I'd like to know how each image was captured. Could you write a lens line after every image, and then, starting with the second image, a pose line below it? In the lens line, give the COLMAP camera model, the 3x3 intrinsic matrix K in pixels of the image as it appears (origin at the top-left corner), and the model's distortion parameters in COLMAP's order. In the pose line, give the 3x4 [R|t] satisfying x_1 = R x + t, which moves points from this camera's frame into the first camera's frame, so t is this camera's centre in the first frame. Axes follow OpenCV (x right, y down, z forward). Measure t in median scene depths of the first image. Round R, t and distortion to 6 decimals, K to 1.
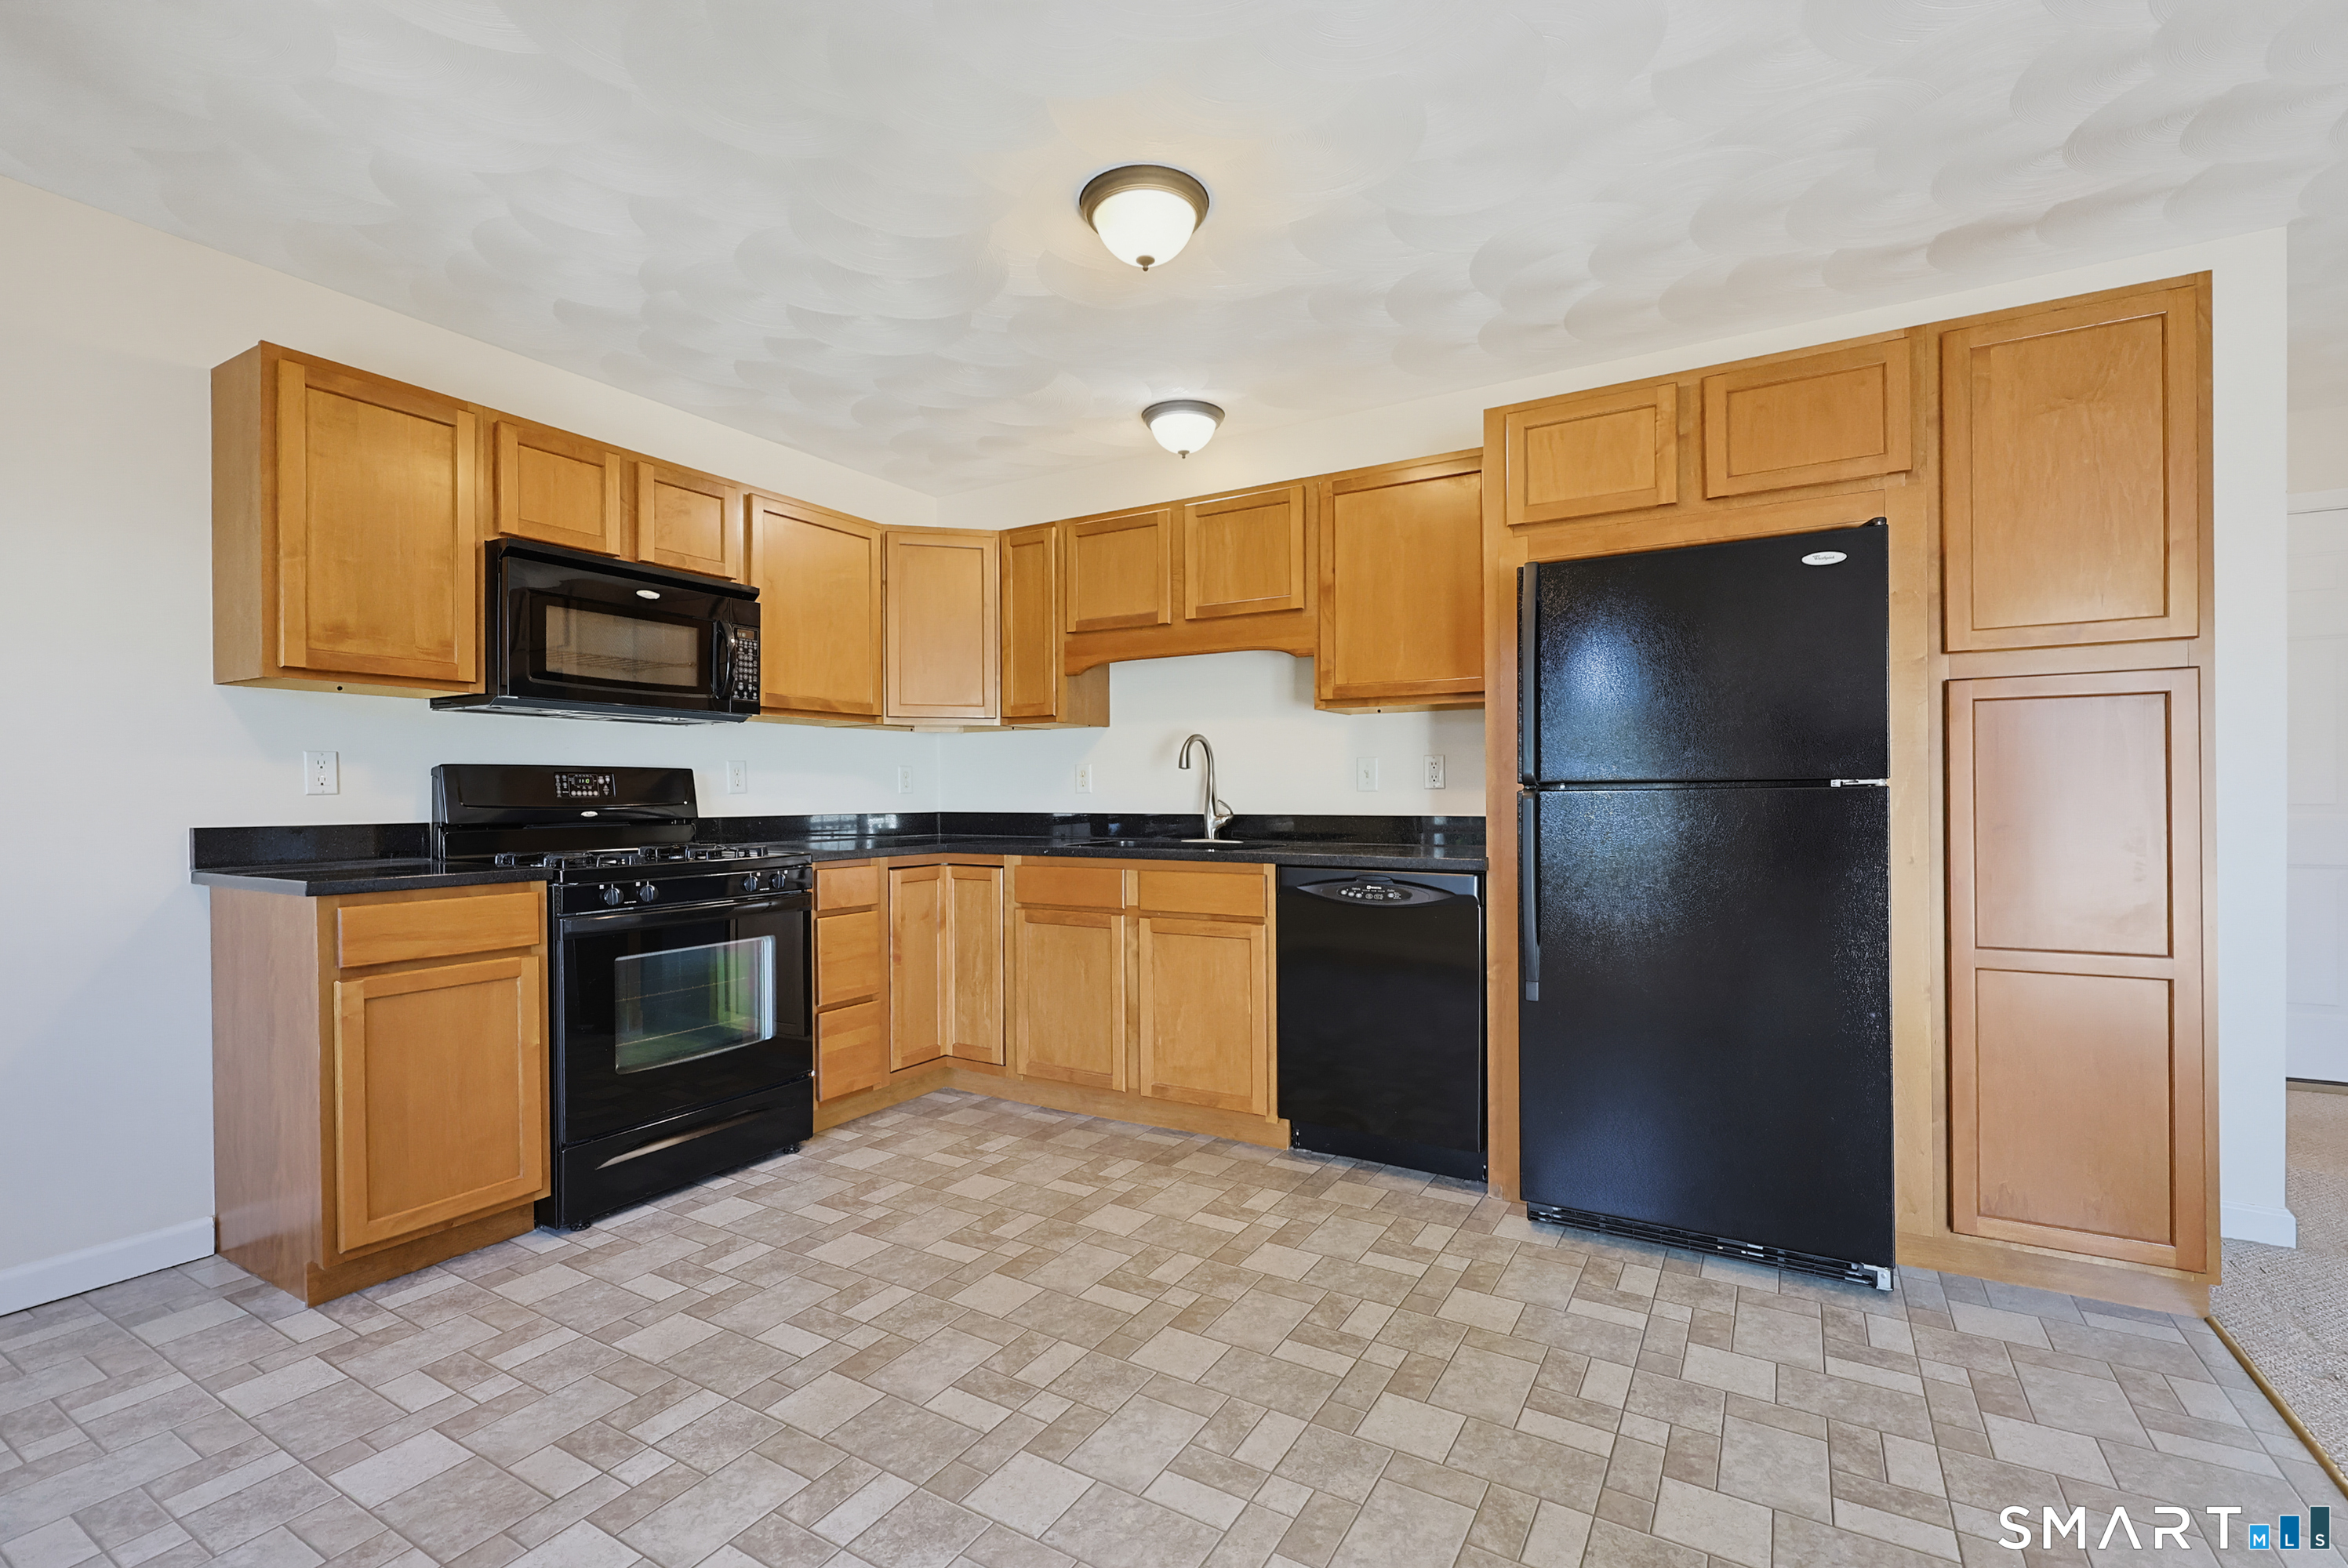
lens RADIAL K [[1010.6, 0, 1163.8], [0, 1010.6, 790.7], [0, 0, 1]] dist [-0.000384, -0.000093]
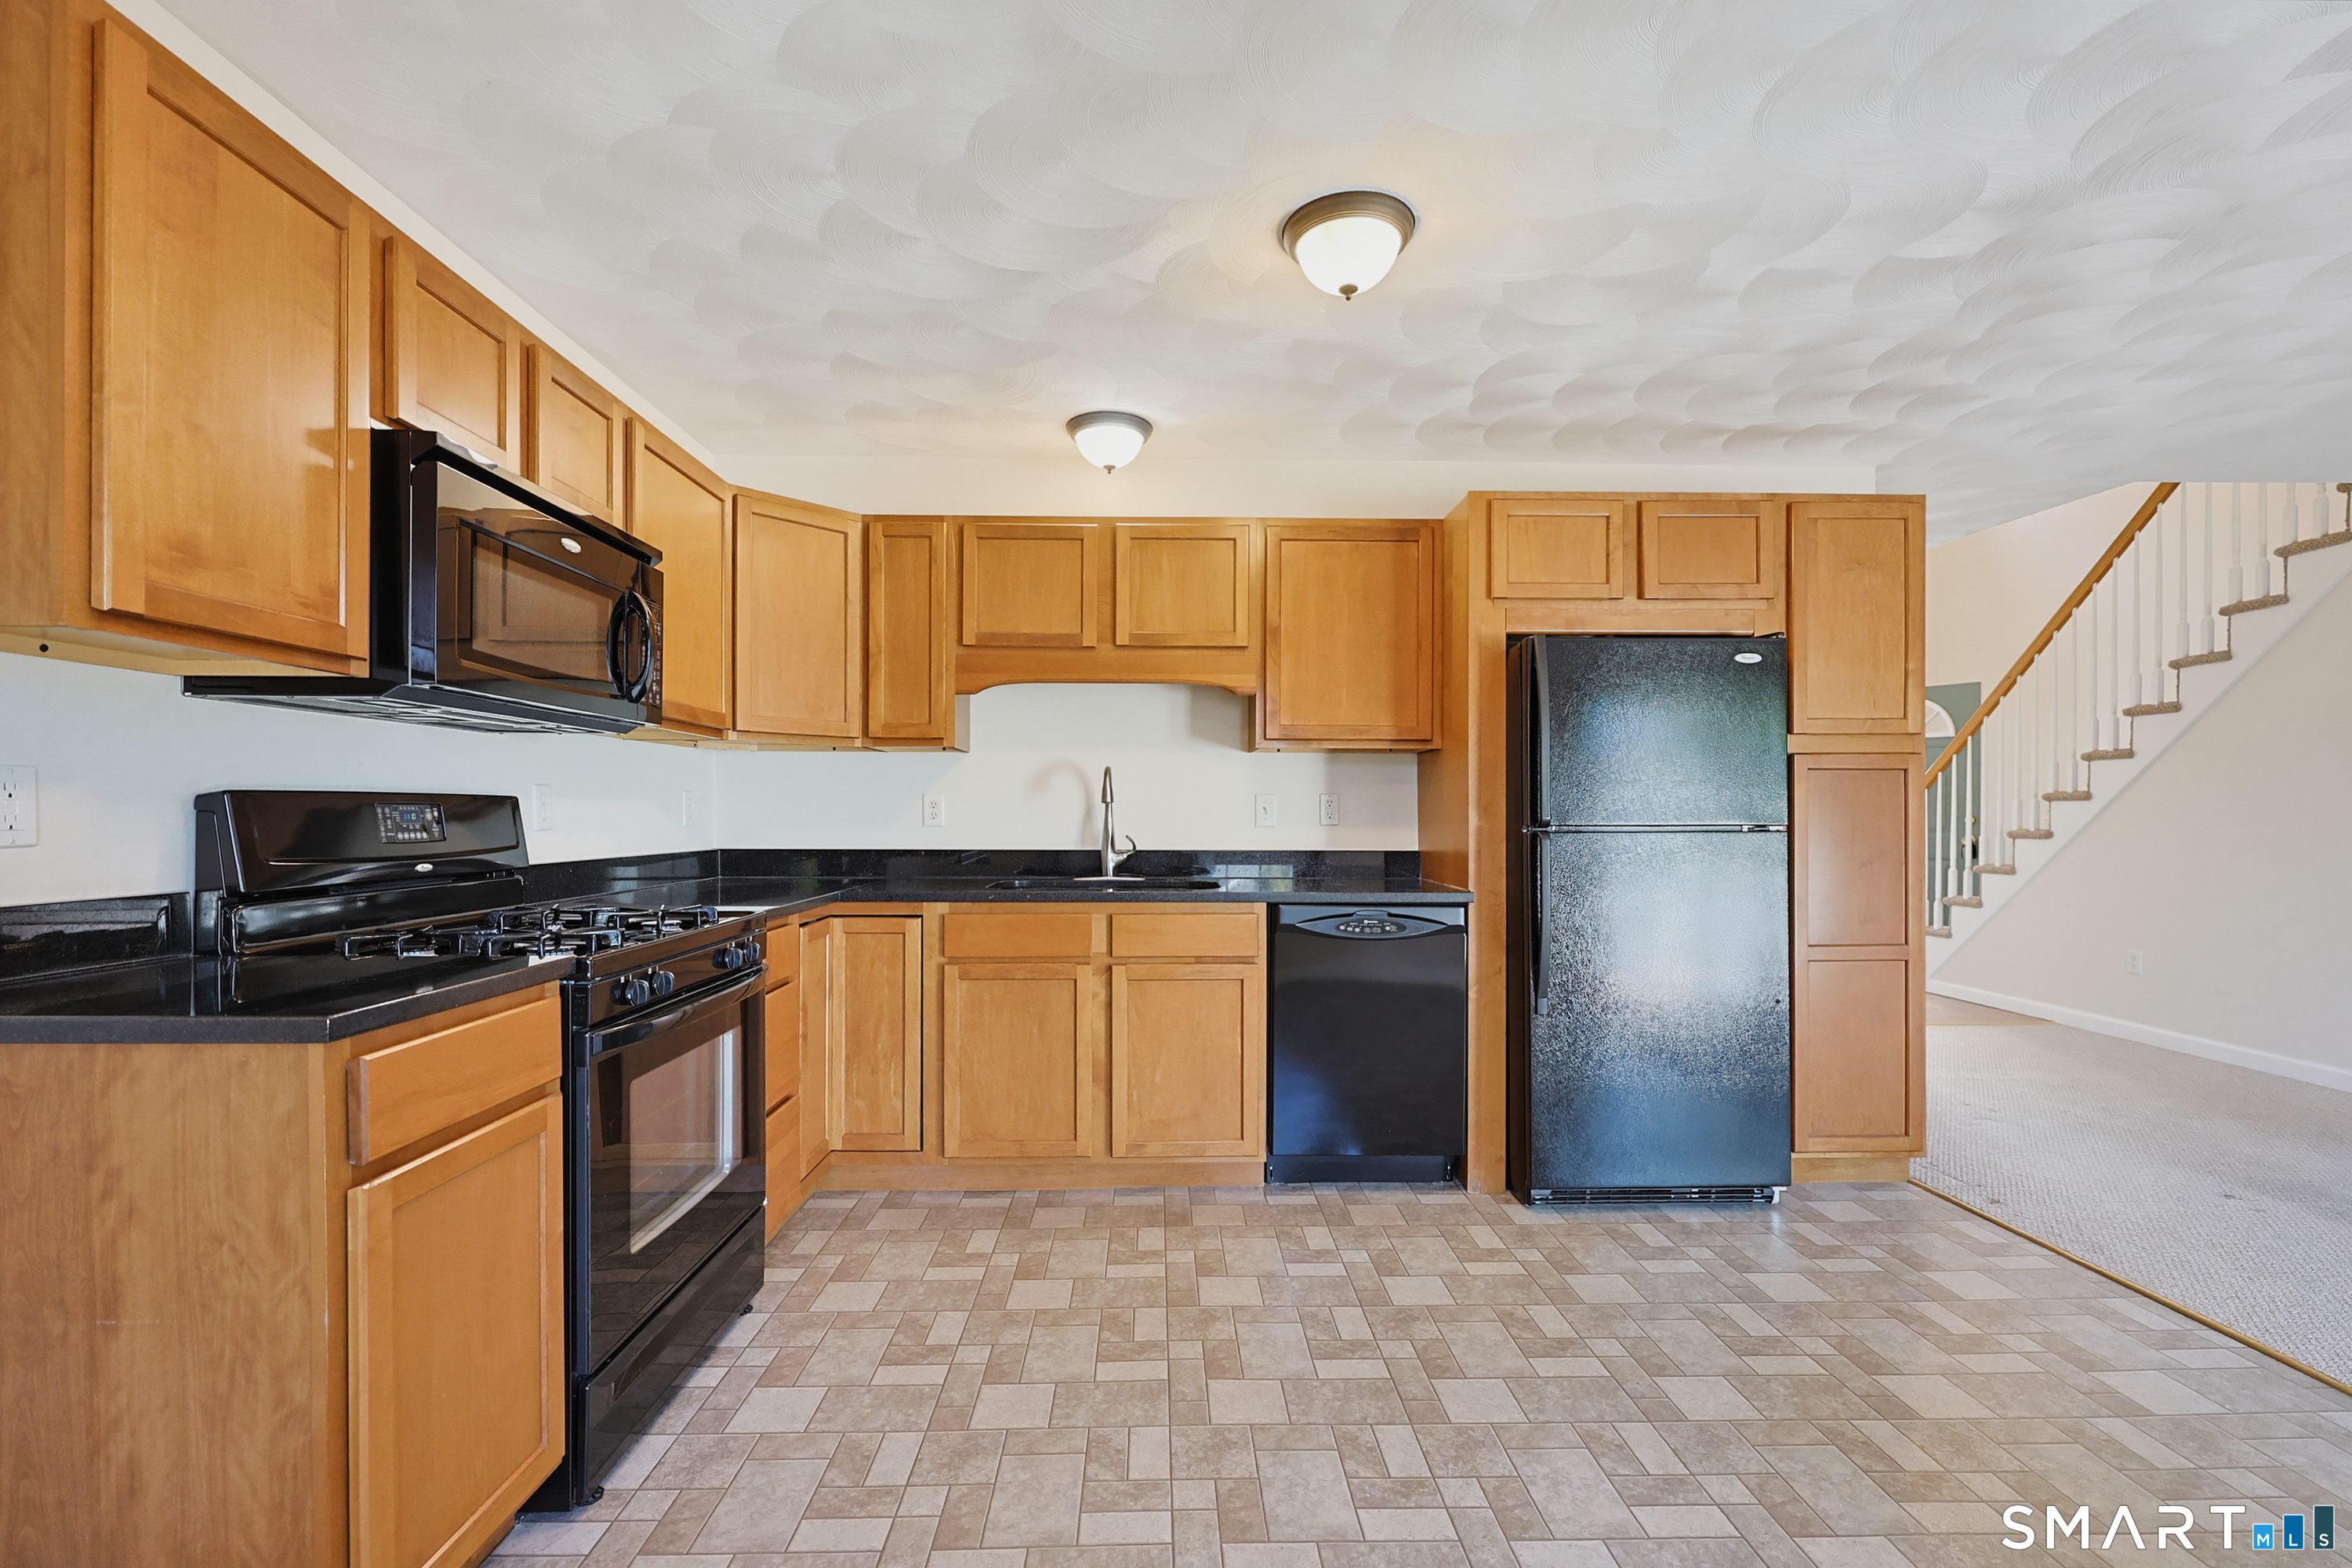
lens RADIAL K [[1018.5, 0, 1133.2], [0, 1018.5, 804.8], [0, 0, 1]] dist [-0.000365, 0.000037]
pose [[0.852028, 0.009994, 0.523401, -0.516391], [-0.008267, 0.999950, -0.005636, -0.017045], [-0.523431, 0.000475, 0.852068, 0.201006]]
